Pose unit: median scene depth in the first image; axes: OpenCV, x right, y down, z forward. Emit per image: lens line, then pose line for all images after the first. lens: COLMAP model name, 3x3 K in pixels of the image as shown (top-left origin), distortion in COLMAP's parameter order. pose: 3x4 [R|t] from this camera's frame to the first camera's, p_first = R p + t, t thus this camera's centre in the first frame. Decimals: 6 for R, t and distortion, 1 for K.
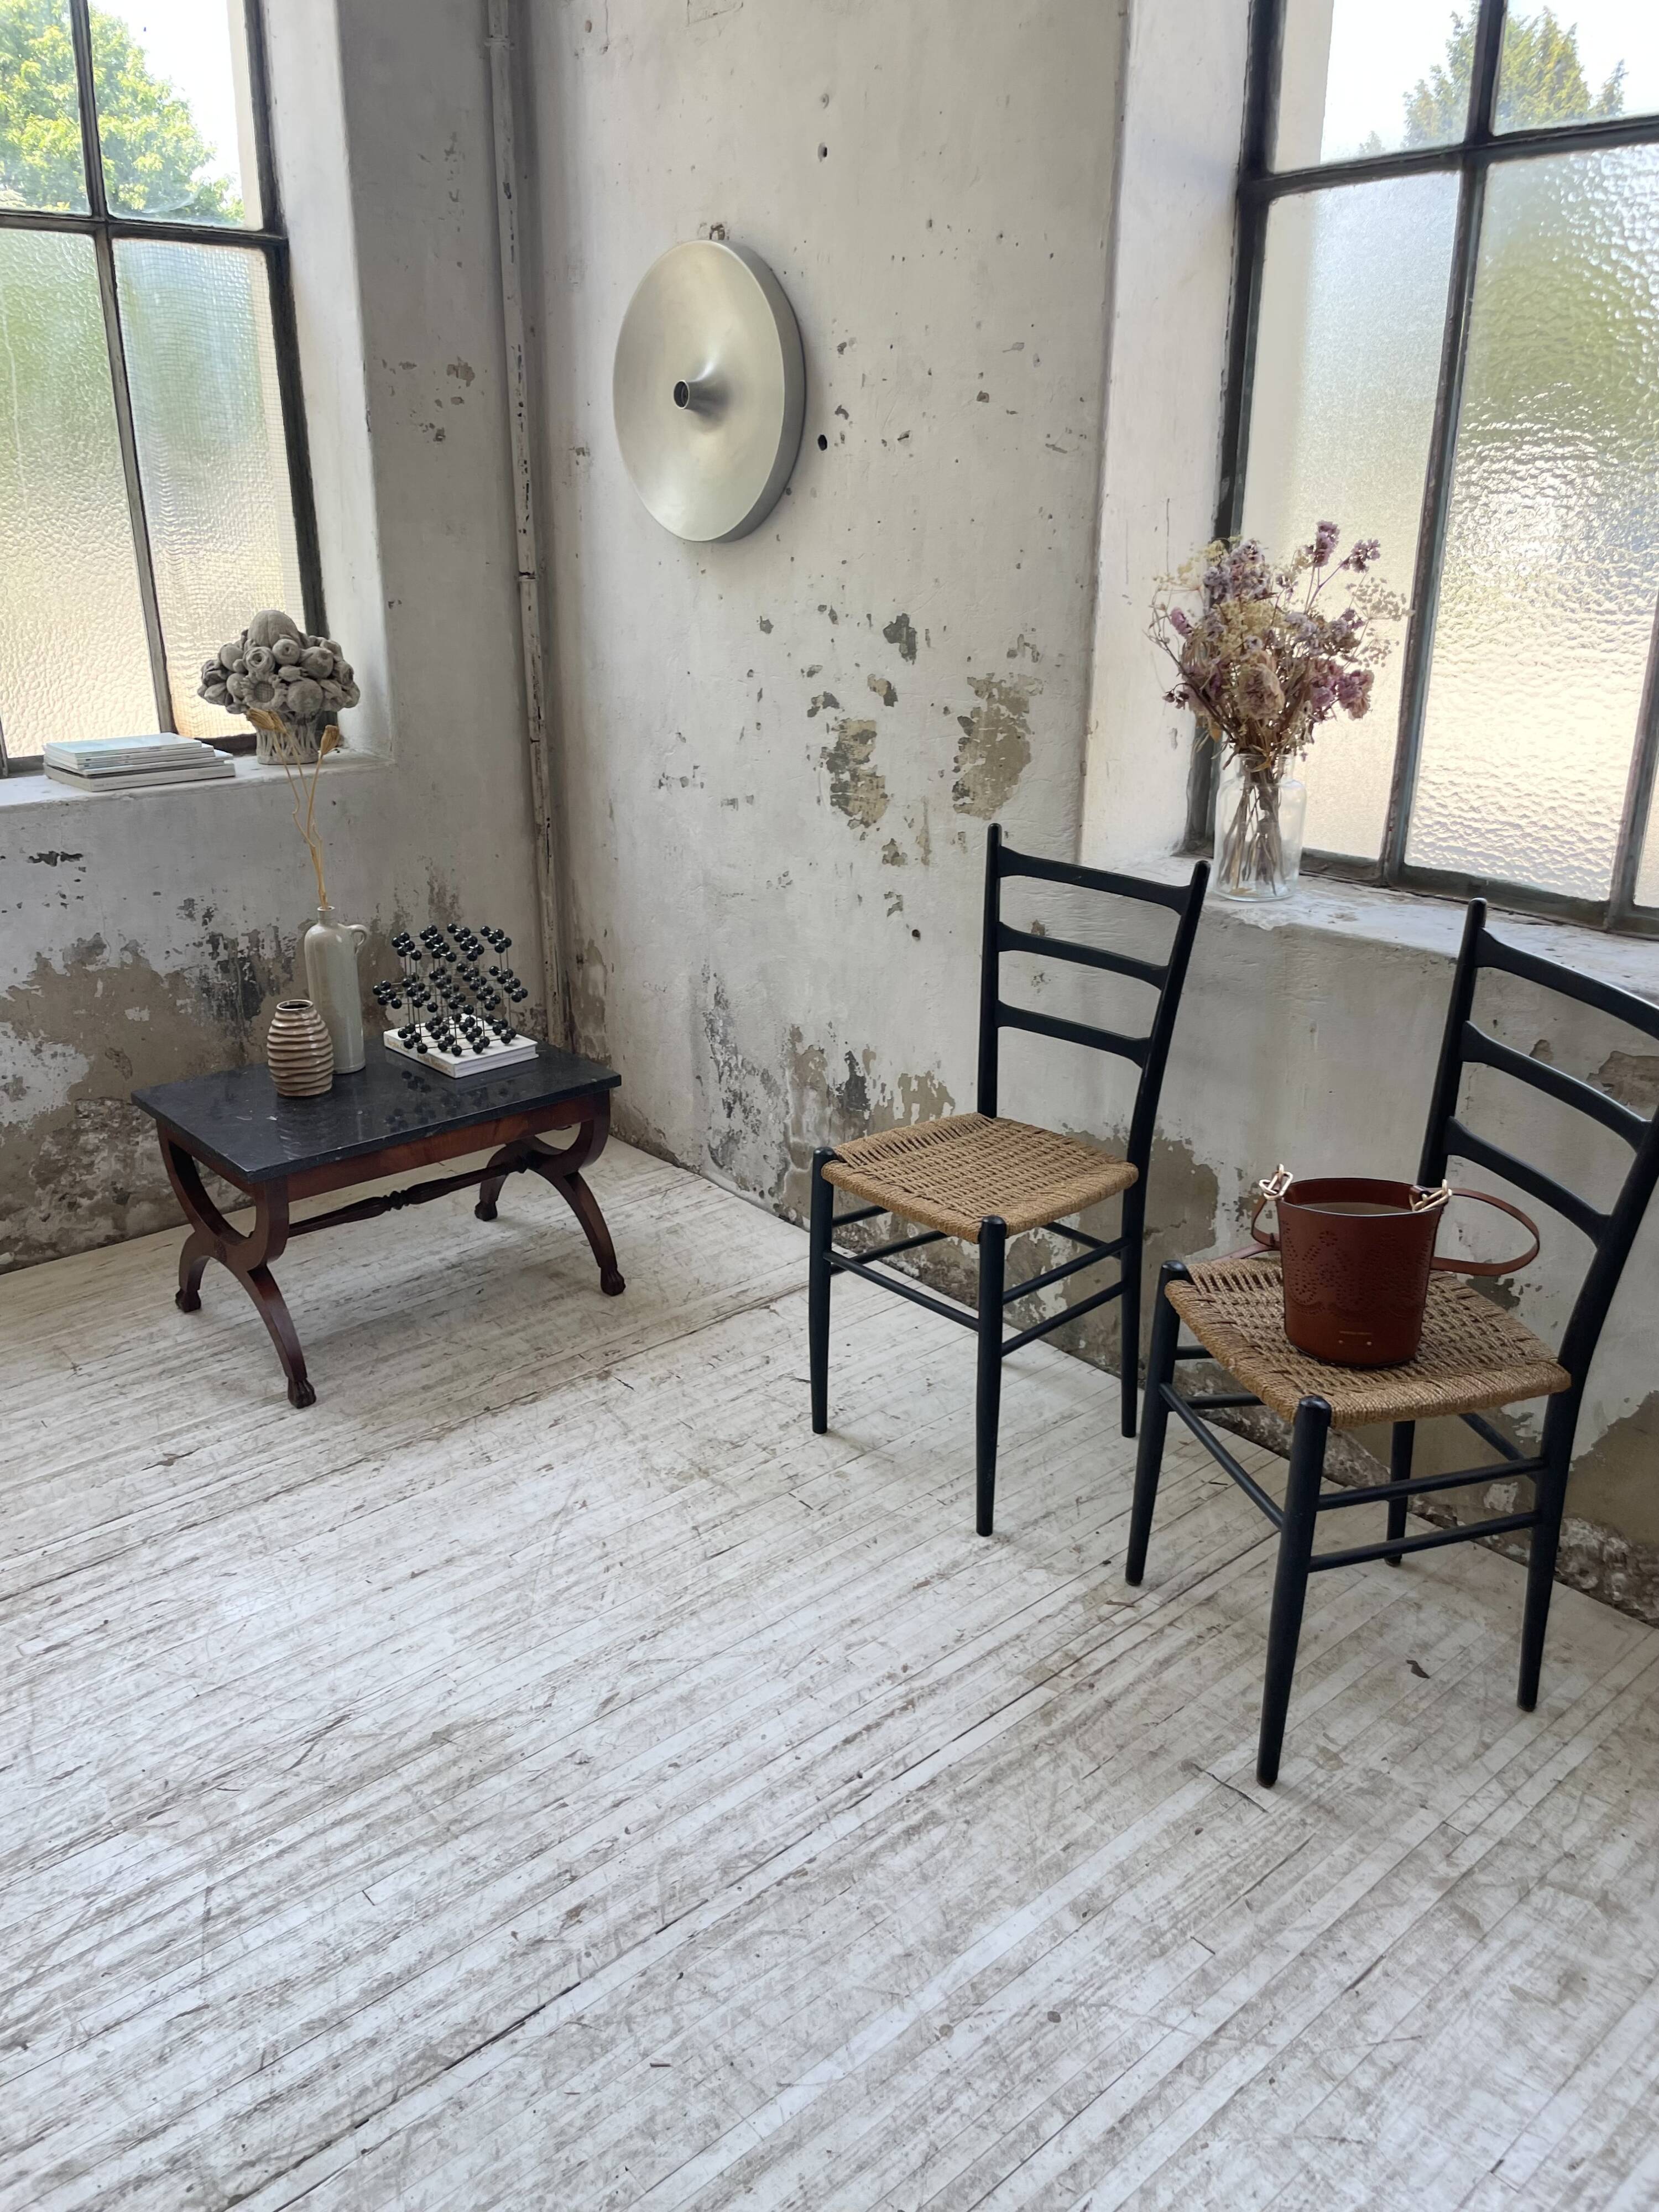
lens RADIAL K [[1686.4, 0, 811.9], [0, 1686.4, 1104.4], [0, 0, 1]] dist [0.089424, -0.129372]
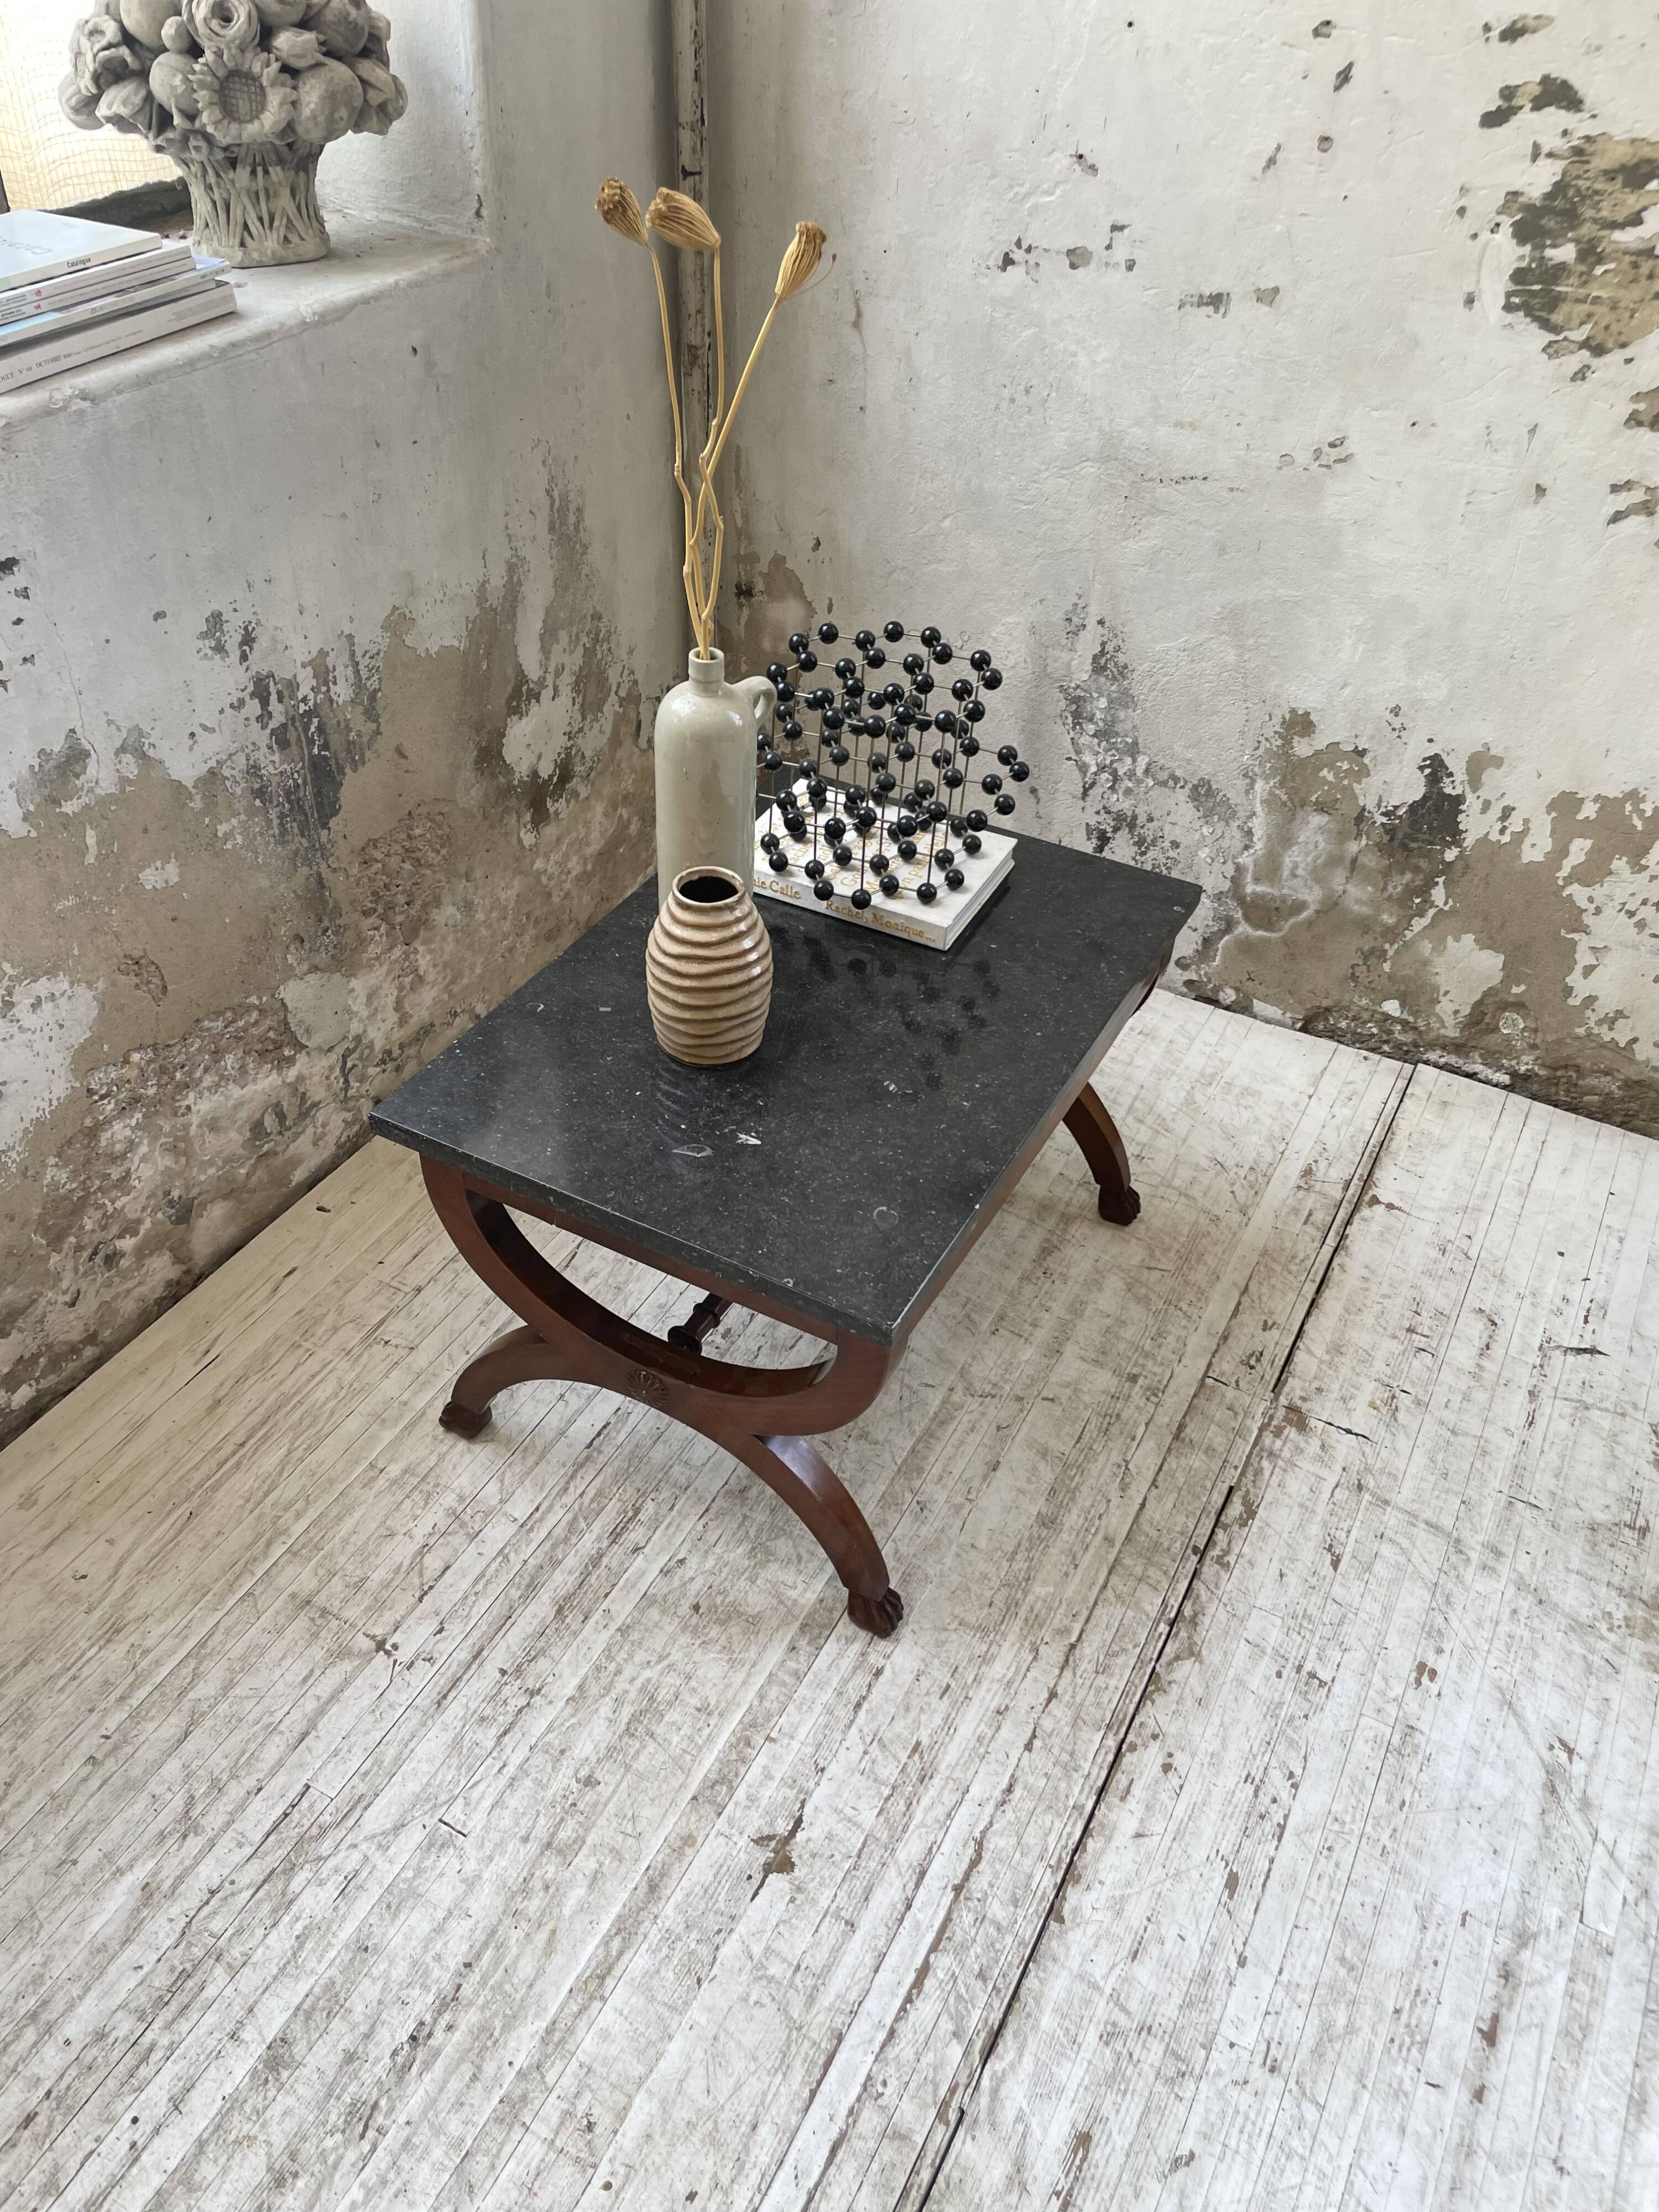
lens RADIAL K [[1686.8, 0, 806.5], [0, 1686.8, 1124.0], [0, 0, 1]] dist [0.085288, -0.121521]
pose [[0.936358, -0.203446, 0.286083, -0.391582], [0.092173, 0.928834, 0.358848, -0.149603], [-0.338729, -0.309641, 0.888473, 0.506037]]
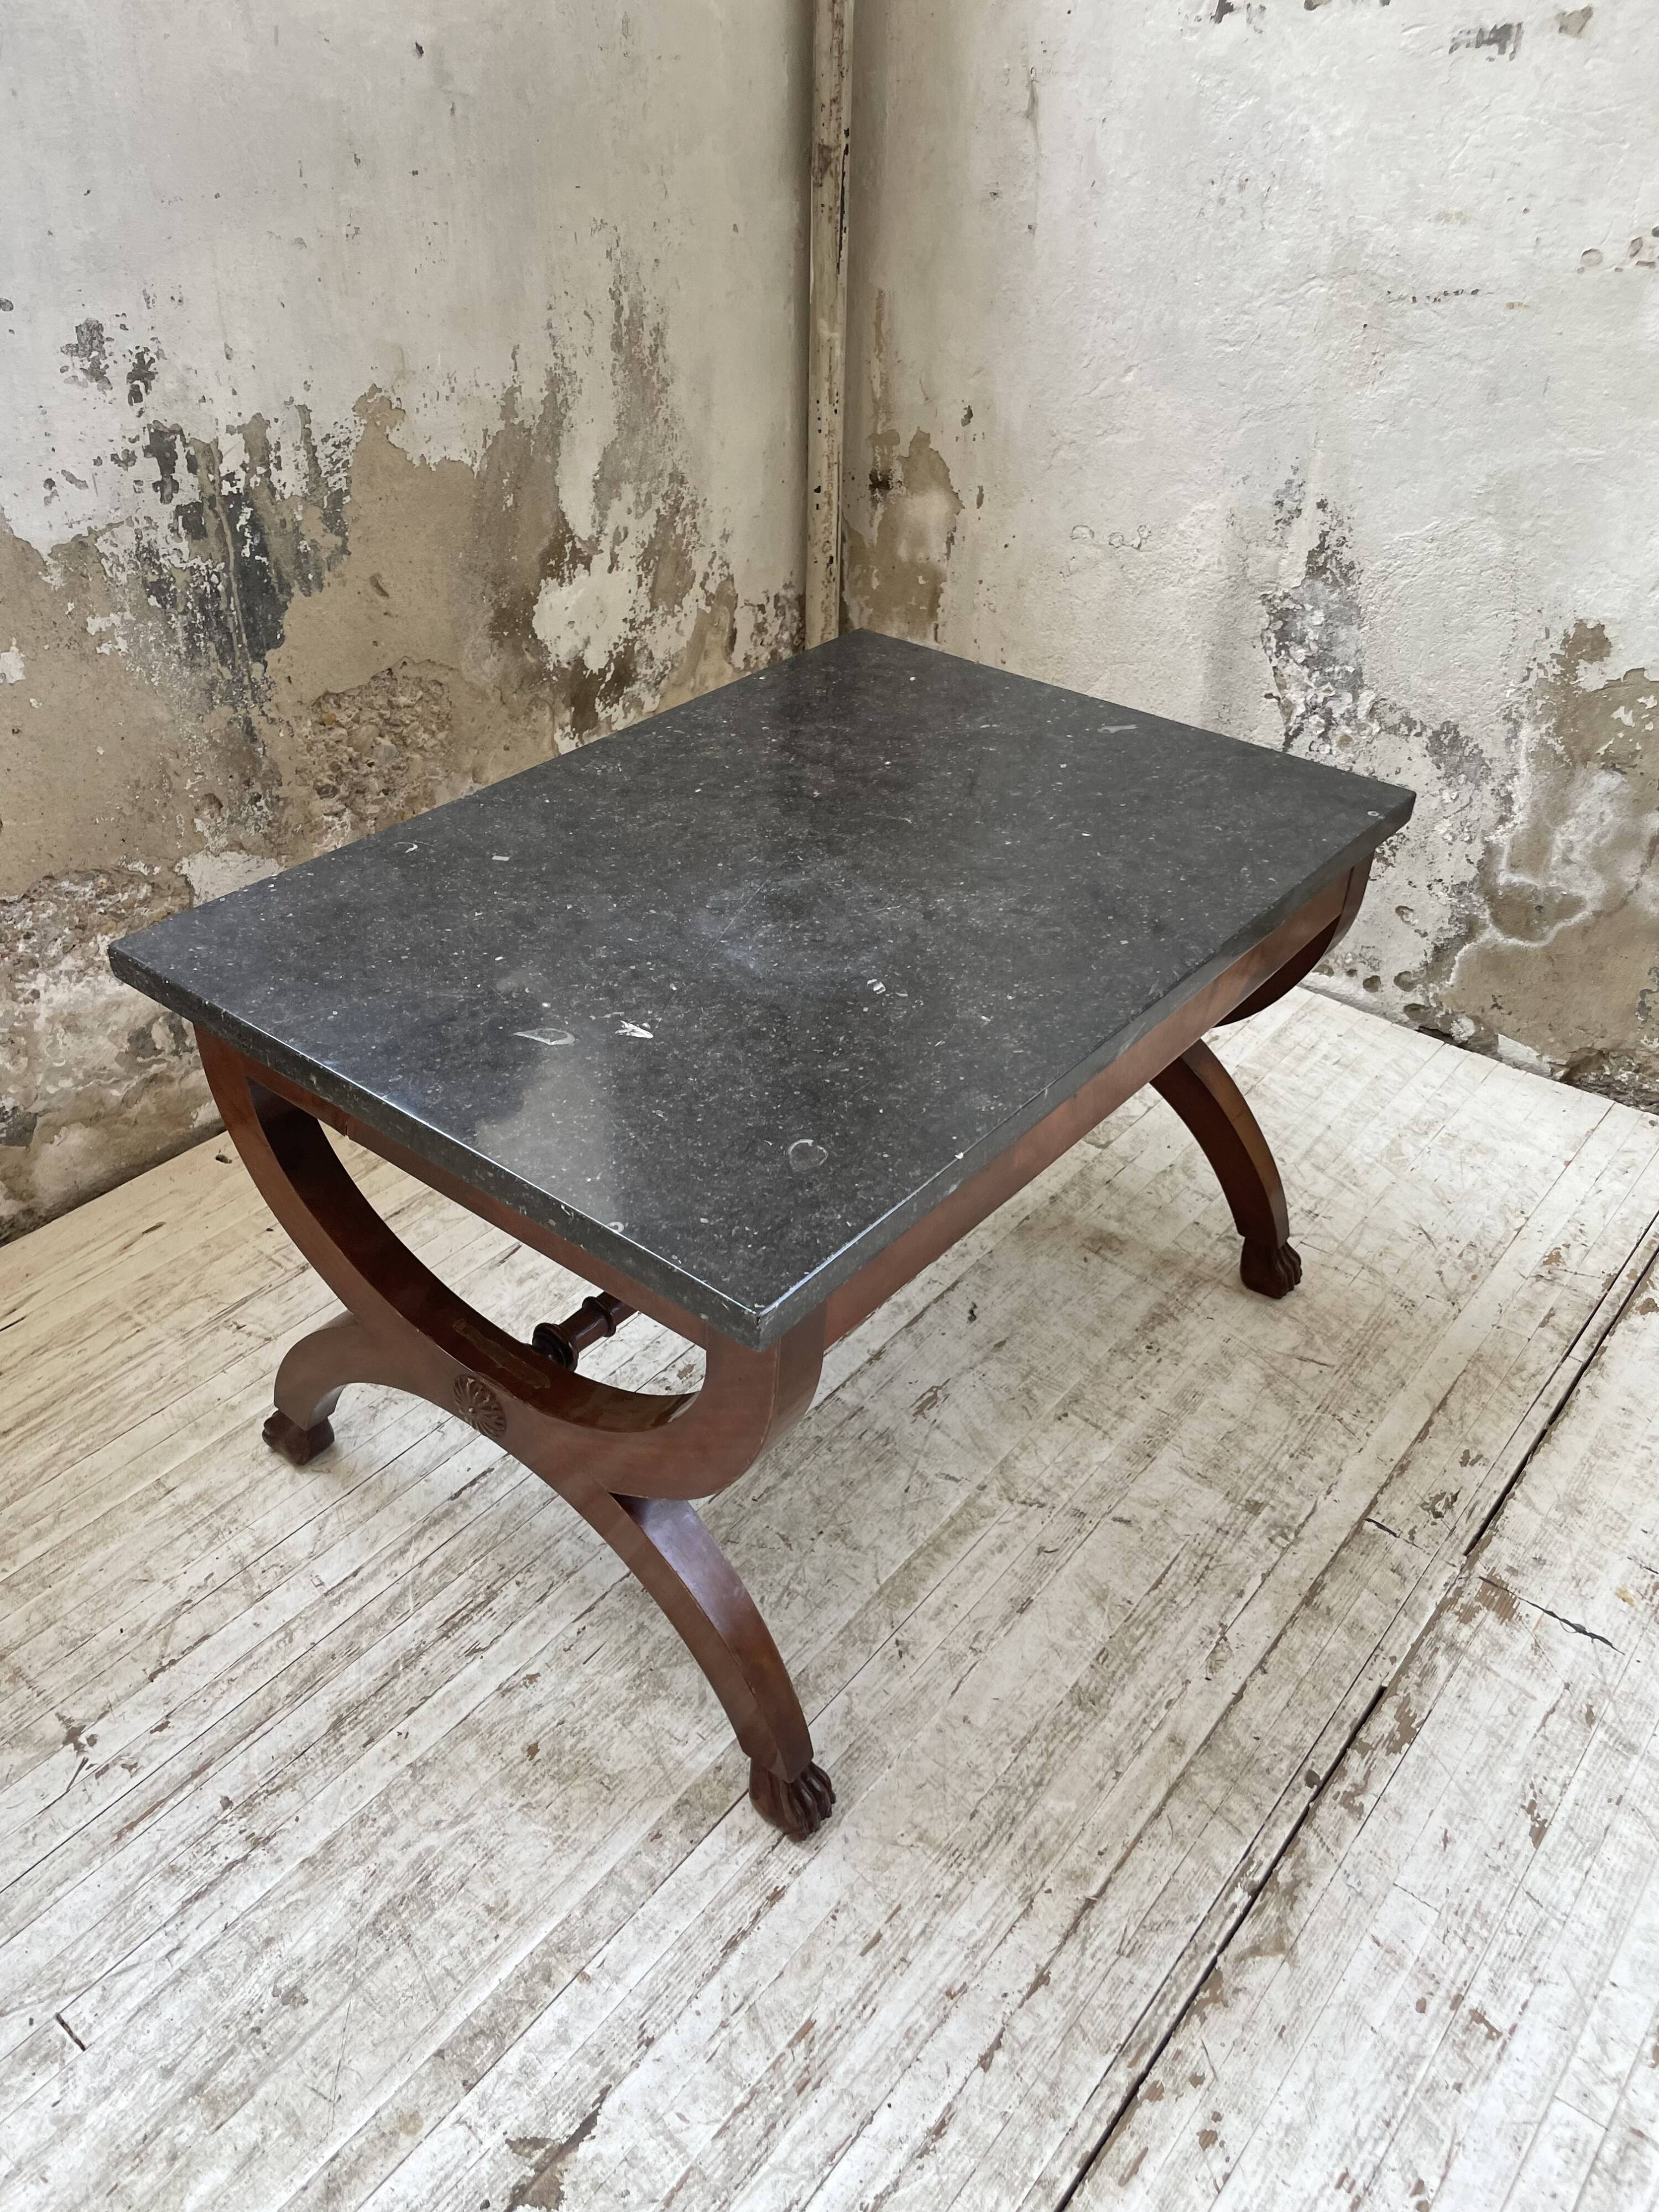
lens RADIAL K [[1686.8, 0, 805.8], [0, 1686.8, 1121.3], [0, 0, 1]] dist [0.085288, -0.121521]
pose [[0.984009, -0.084974, 0.156546, -0.300465], [0.039887, 0.961673, 0.271282, -0.053327], [-0.173598, -0.260700, 0.949684, 0.615962]]
